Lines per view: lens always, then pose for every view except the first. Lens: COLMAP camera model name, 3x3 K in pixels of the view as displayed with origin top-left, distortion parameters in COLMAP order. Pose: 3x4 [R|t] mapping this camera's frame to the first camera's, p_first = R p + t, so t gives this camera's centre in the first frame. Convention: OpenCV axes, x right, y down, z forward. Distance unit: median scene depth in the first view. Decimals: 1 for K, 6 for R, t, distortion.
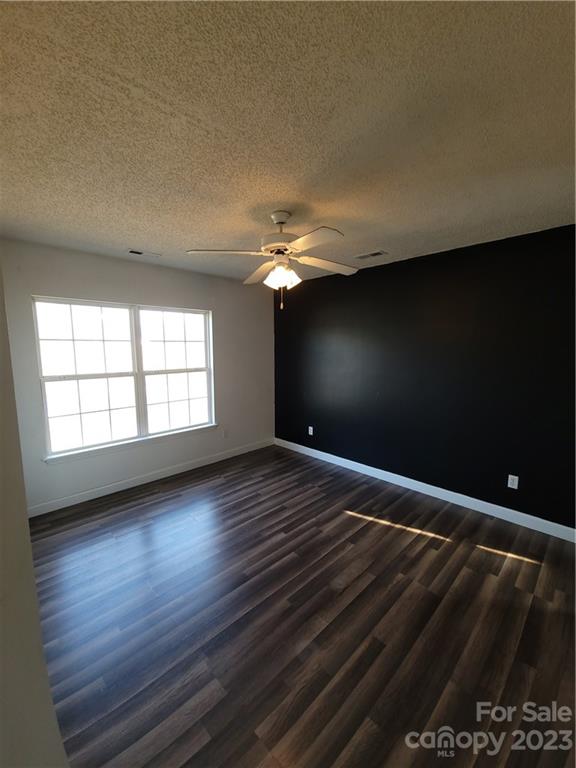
lens RADIAL K [[313.4, 0, 284.4], [0, 313.4, 386.2], [0, 0, 1]] dist [-0.000404, -0.000889]
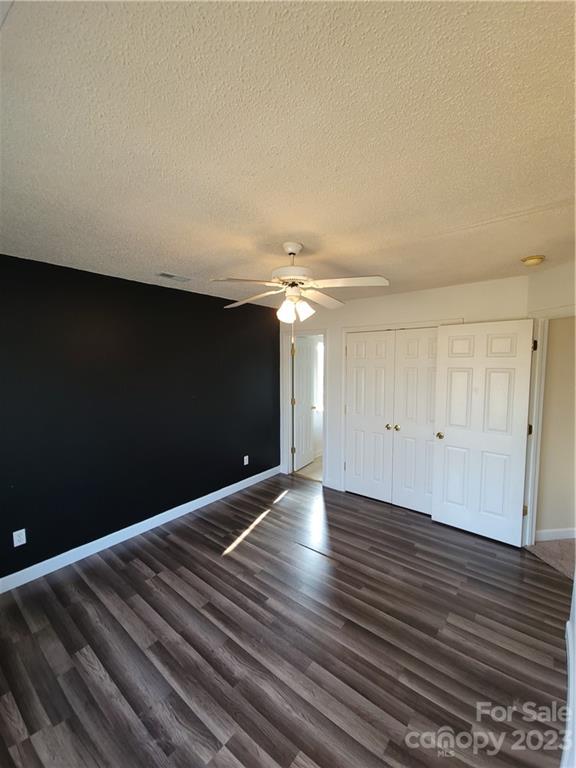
lens RADIAL K [[313.4, 0, 285.8], [0, 313.4, 382.5], [0, 0, 1]] dist [-0.000404, -0.000889]
pose [[-0.126308, -0.069336, 0.989565, -0.705152], [0.121845, 0.988916, 0.084843, -0.156621], [-0.984480, 0.131290, -0.116460, 0.852819]]
